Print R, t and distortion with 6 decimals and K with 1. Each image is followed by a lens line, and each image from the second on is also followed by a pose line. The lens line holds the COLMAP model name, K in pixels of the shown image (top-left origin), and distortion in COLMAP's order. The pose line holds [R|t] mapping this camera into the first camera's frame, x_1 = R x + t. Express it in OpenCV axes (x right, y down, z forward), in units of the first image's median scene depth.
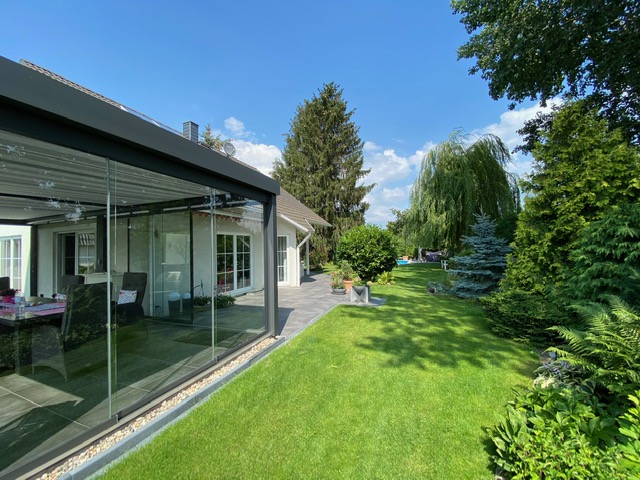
lens RADIAL K [[251.4, 0, 320.0], [0, 251.4, 240.0], [0, 0, 1]] dist [-0.000021, -0.012124]
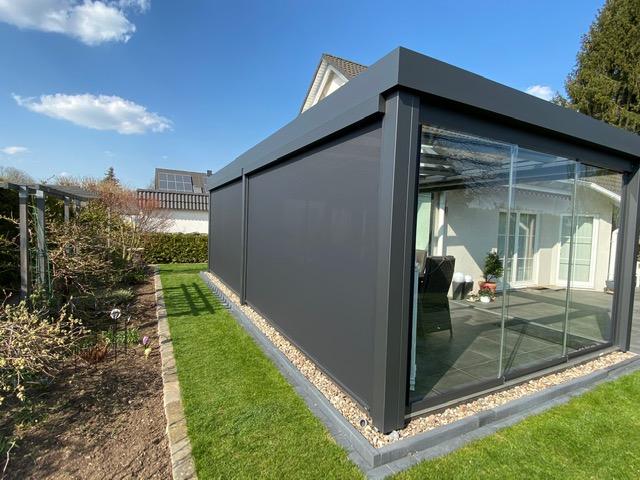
lens RADIAL K [[325.2, 0, 320.0], [0, 325.2, 240.0], [0, 0, 1]] dist [0.003307, -0.000437]
pose [[0.755422, 0.080184, -0.650314, -0.346478], [-0.032670, 0.995859, 0.084840, 0.004564], [0.654424, -0.042844, 0.754913, -0.385999]]
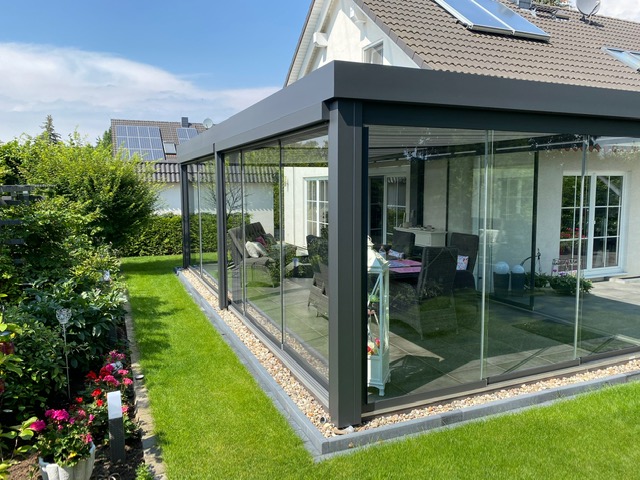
lens RADIAL K [[498.5, 0, 318.3], [0, 498.5, 227.3], [0, 0, 1]] dist [-0.007262, 0.001691]
pose [[0.703386, 0.080189, -0.706271, 0.062710], [0.011827, 0.992158, 0.124426, -0.116167], [0.710710, -0.095872, 0.696922, -0.558466]]
